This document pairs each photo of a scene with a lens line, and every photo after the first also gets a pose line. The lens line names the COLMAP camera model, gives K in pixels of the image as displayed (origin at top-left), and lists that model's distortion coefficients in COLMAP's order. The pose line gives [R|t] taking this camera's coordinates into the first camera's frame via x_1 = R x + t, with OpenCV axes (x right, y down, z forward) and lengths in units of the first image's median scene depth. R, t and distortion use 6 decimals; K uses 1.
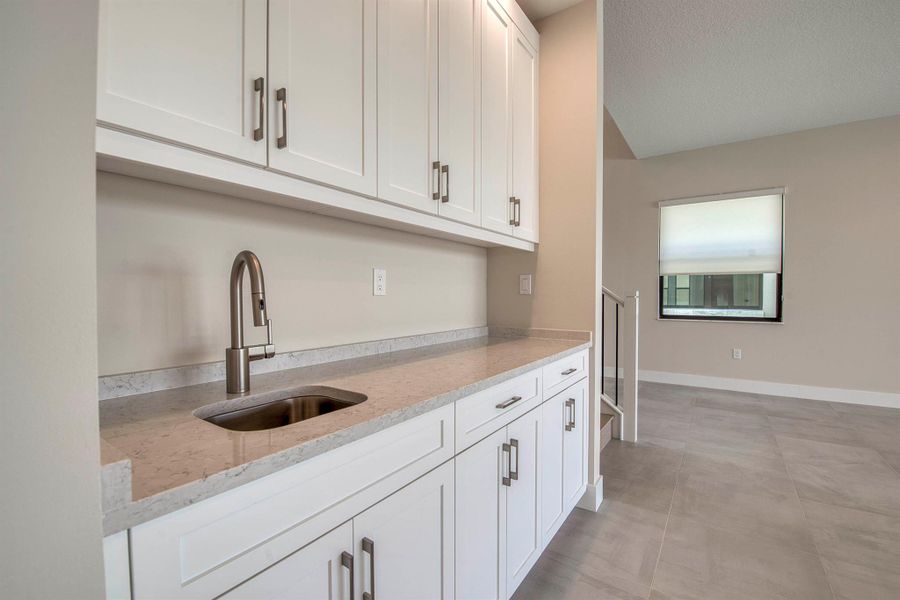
lens RADIAL K [[389.5, 0, 458.3], [0, 389.5, 305.7], [0, 0, 1]] dist [-0.009129, -0.005573]
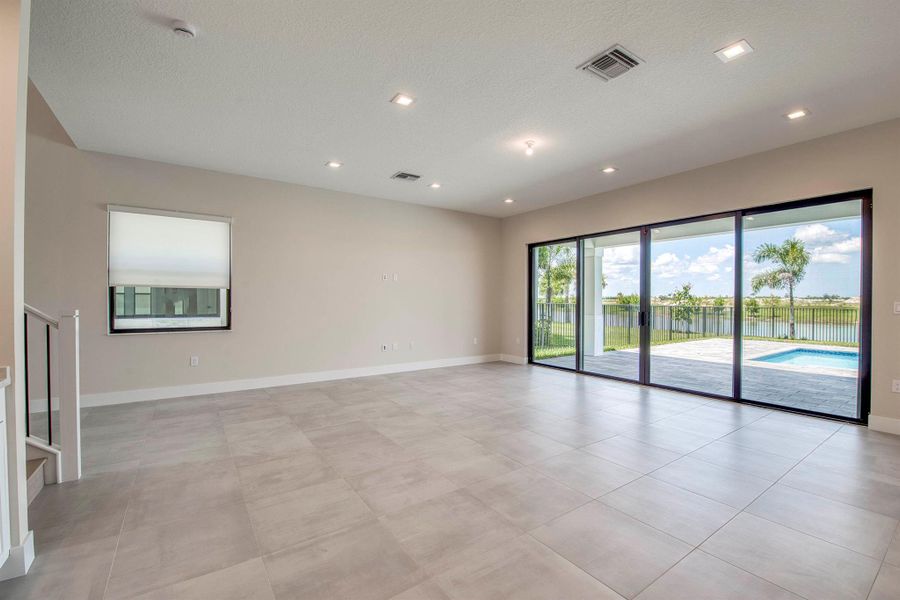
lens RADIAL K [[389.5, 0, 463.8], [0, 389.5, 302.5], [0, 0, 1]] dist [-0.009129, -0.005573]
pose [[0.349402, -0.003908, 0.936965, -0.055936], [0.019053, 0.999814, -0.002935, -0.035028], [-0.936779, 0.018878, 0.349412, -0.144477]]
